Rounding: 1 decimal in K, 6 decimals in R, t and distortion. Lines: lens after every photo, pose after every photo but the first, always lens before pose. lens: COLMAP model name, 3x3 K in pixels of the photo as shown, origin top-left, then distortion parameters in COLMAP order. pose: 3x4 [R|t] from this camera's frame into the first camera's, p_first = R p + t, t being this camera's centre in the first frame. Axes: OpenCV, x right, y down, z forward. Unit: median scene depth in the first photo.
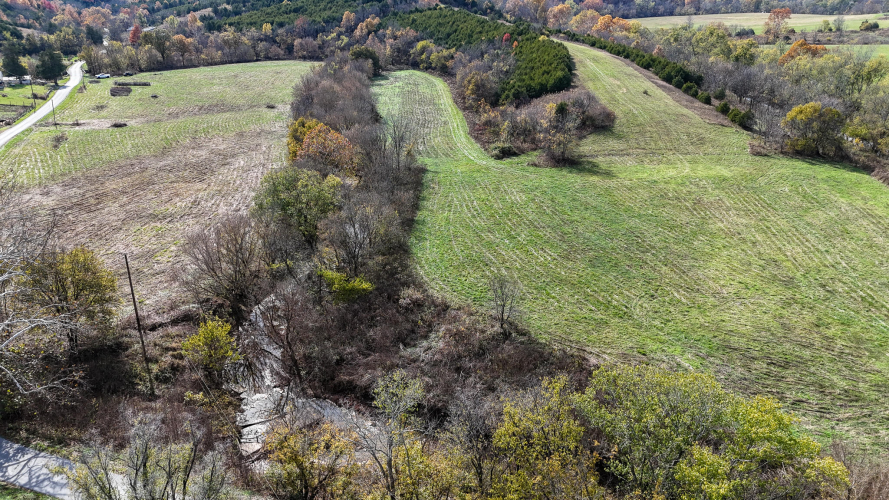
lens RADIAL K [[654.0, 0, 444.5], [0, 654.0, 250.0], [0, 0, 1]] dist [0.062078, -0.050351]
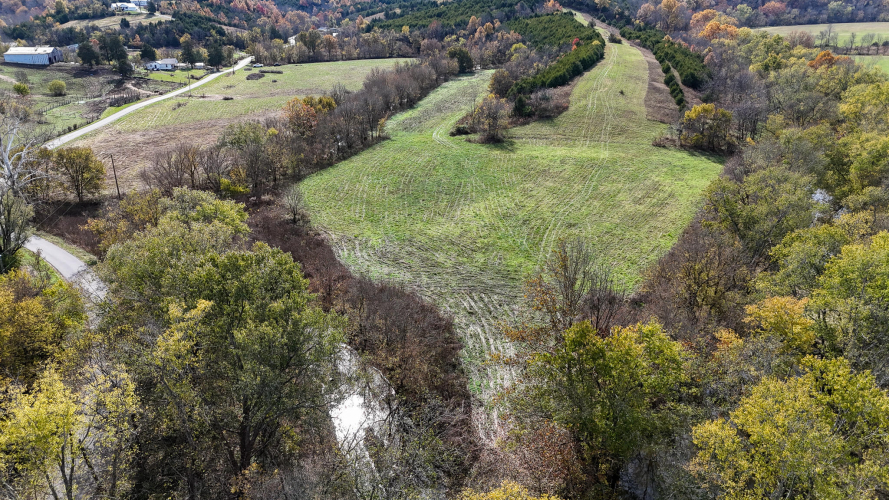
lens RADIAL K [[654.0, 0, 444.5], [0, 654.0, 250.0], [0, 0, 1]] dist [0.062078, -0.050351]
pose [[0.950327, 0.114460, -0.289443, 0.238843], [-0.115007, 0.993249, 0.015176, 0.033947], [0.289226, 0.018866, 0.957075, -0.118796]]
